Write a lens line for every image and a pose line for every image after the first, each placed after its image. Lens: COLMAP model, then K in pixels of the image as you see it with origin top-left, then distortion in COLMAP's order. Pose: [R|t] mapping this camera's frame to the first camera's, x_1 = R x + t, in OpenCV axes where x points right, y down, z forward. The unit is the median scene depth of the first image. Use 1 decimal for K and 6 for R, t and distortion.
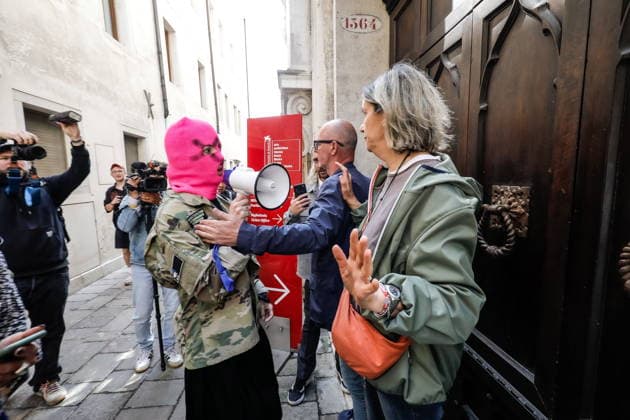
lens RADIAL K [[284.5, 0, 315.7], [0, 284.5, 207.8], [0, 0, 1]] dist [-0.000967, 0.000567]
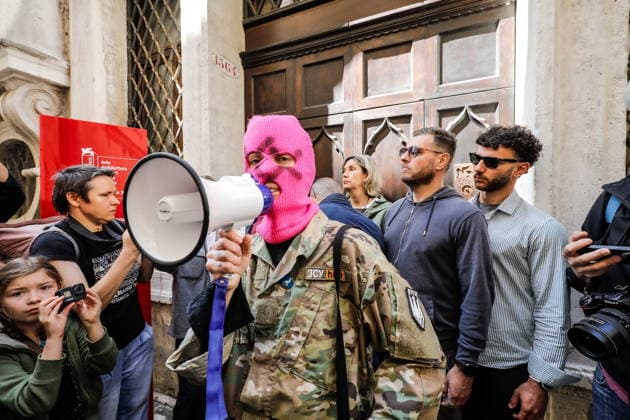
lens RADIAL K [[284.5, 0, 315.7], [0, 284.5, 207.8], [0, 0, 1]] dist [-0.000967, 0.000567]
pose [[0.499830, 0.006649, 0.866098, -0.603211], [0.087808, 0.994429, -0.058308, -0.019869], [-0.861661, 0.105194, 0.496462, 0.227194]]
